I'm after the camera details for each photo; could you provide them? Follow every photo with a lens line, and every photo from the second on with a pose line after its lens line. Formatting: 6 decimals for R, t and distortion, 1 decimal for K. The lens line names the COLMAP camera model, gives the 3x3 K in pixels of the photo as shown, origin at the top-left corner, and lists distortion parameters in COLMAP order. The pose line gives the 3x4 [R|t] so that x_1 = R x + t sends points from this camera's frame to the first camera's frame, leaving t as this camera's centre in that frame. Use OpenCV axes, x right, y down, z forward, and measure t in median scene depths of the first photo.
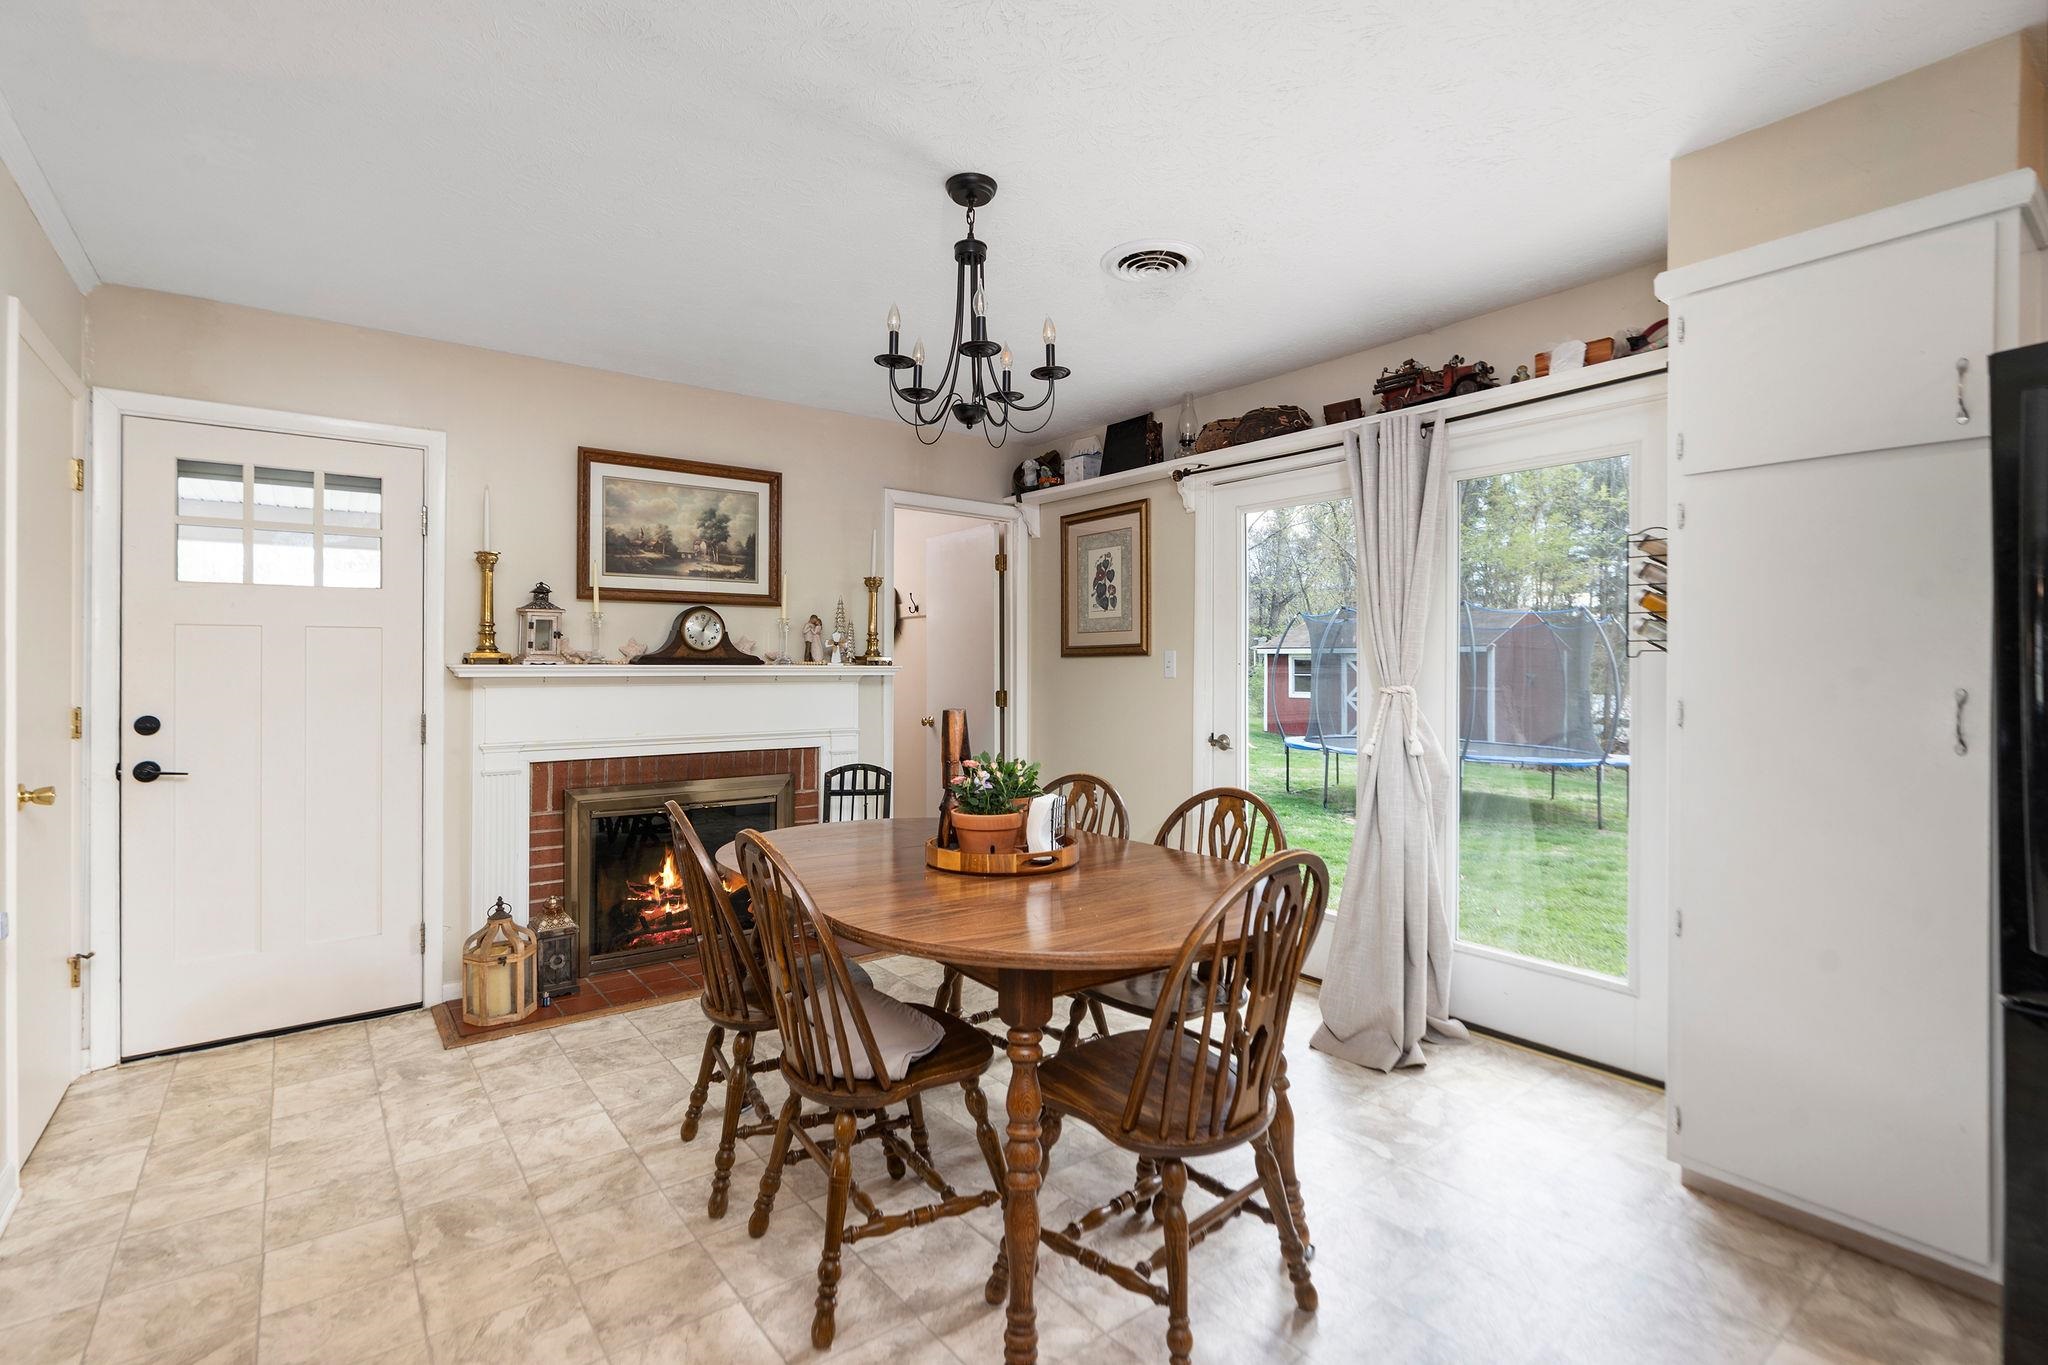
lens RADIAL K [[953.2, 0, 1006.3], [0, 953.2, 665.8], [0, 0, 1]] dist [-0.002397, 0.000177]
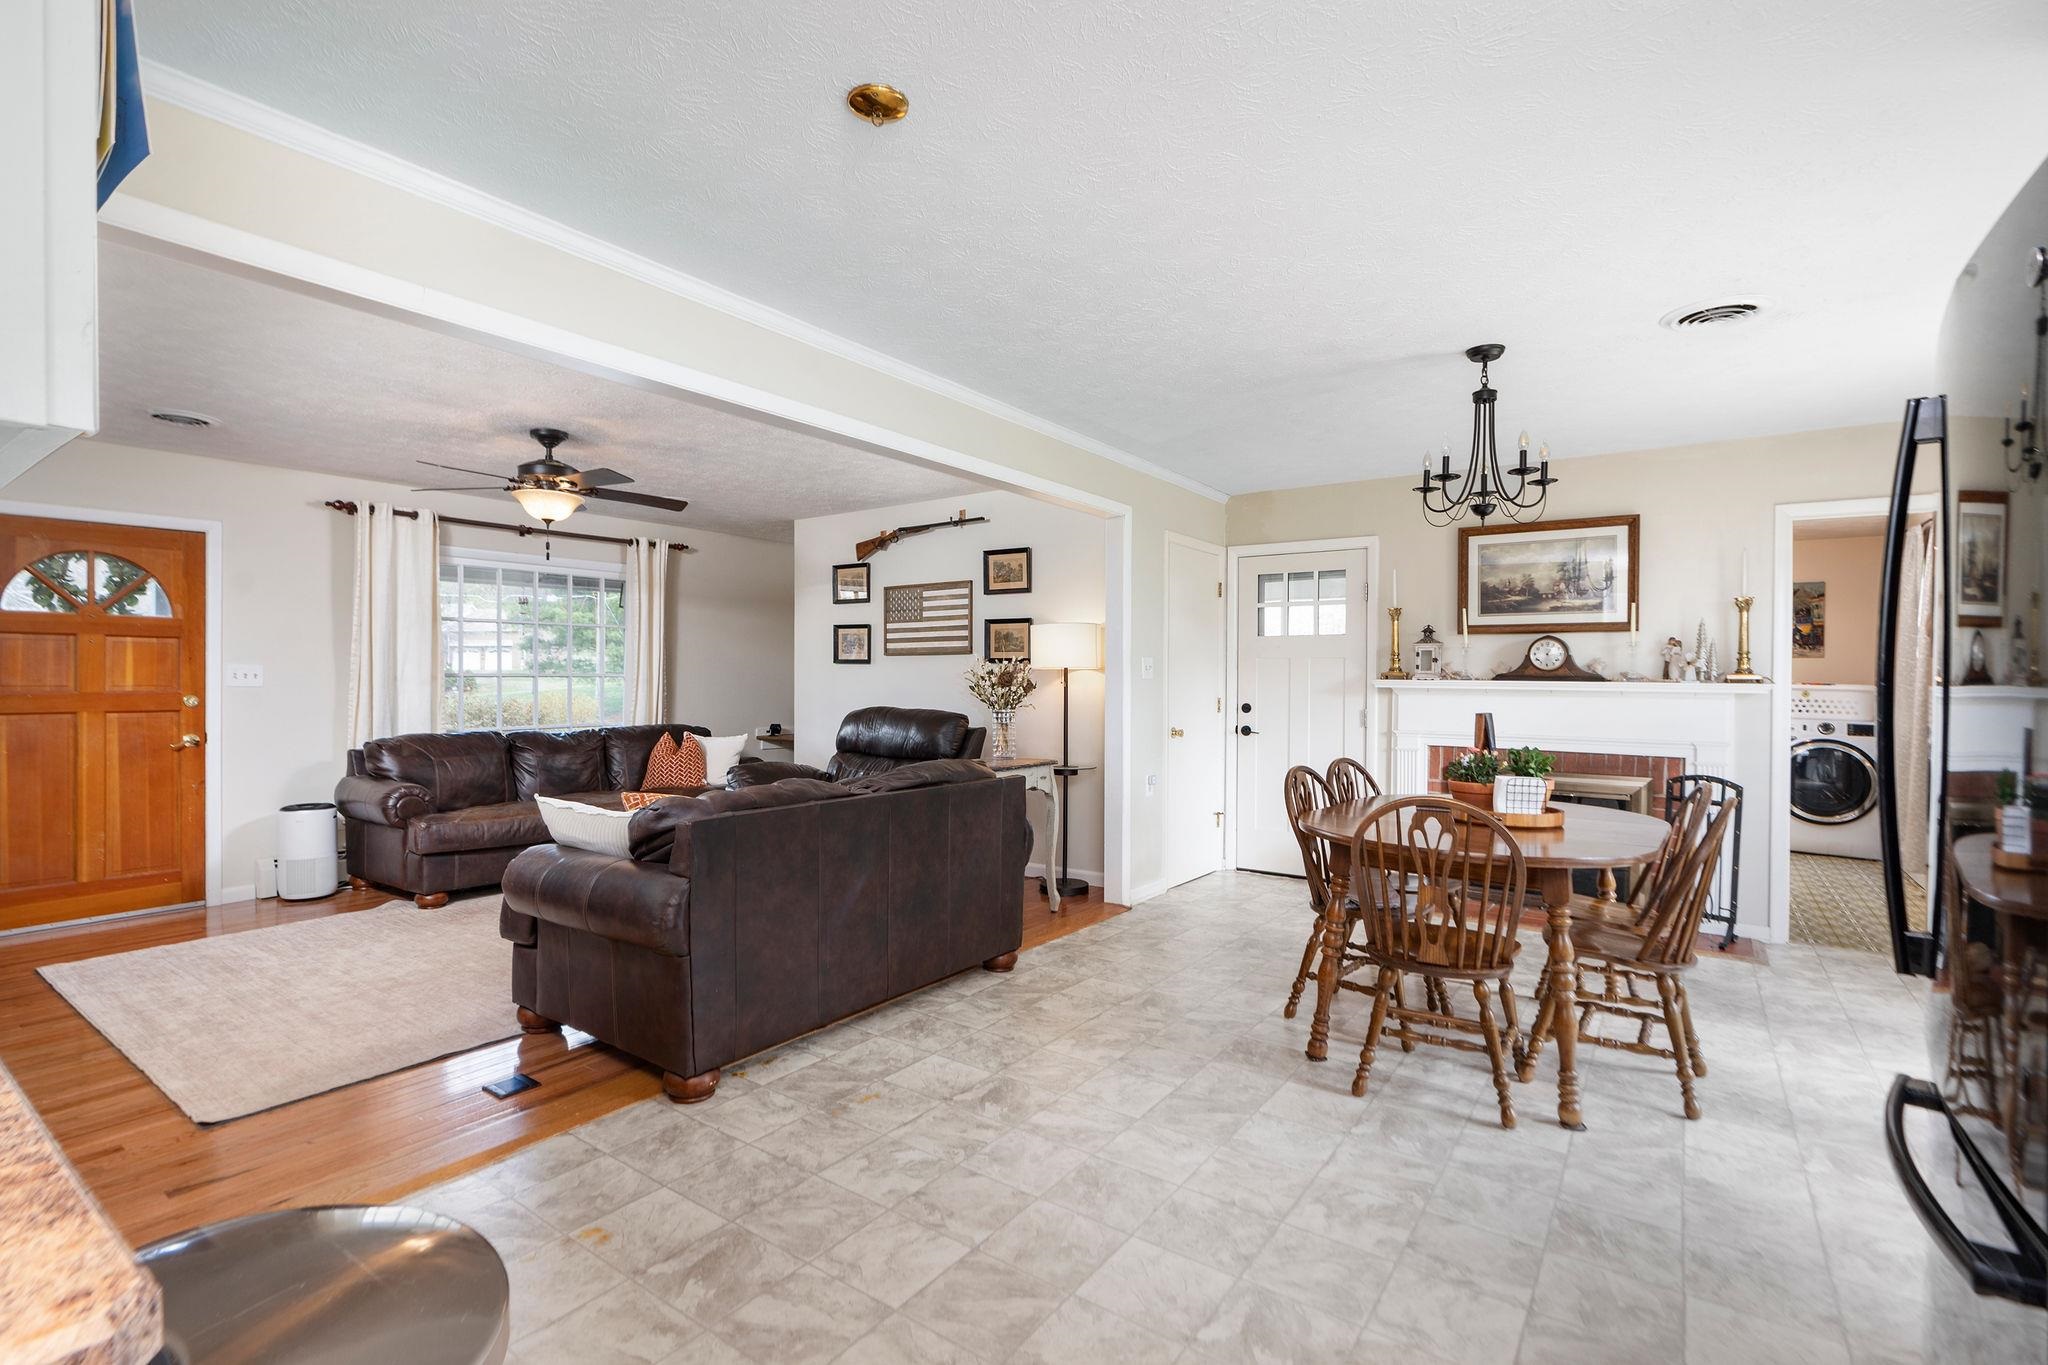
lens RADIAL K [[953.2, 0, 997.3], [0, 953.2, 671.6], [0, 0, 1]] dist [-0.002397, 0.000177]
pose [[0.276131, 0.000769, -0.961120, 0.871881], [-0.005311, 0.999986, -0.000726, -0.010792], [0.961105, 0.005305, 0.276131, -0.076616]]
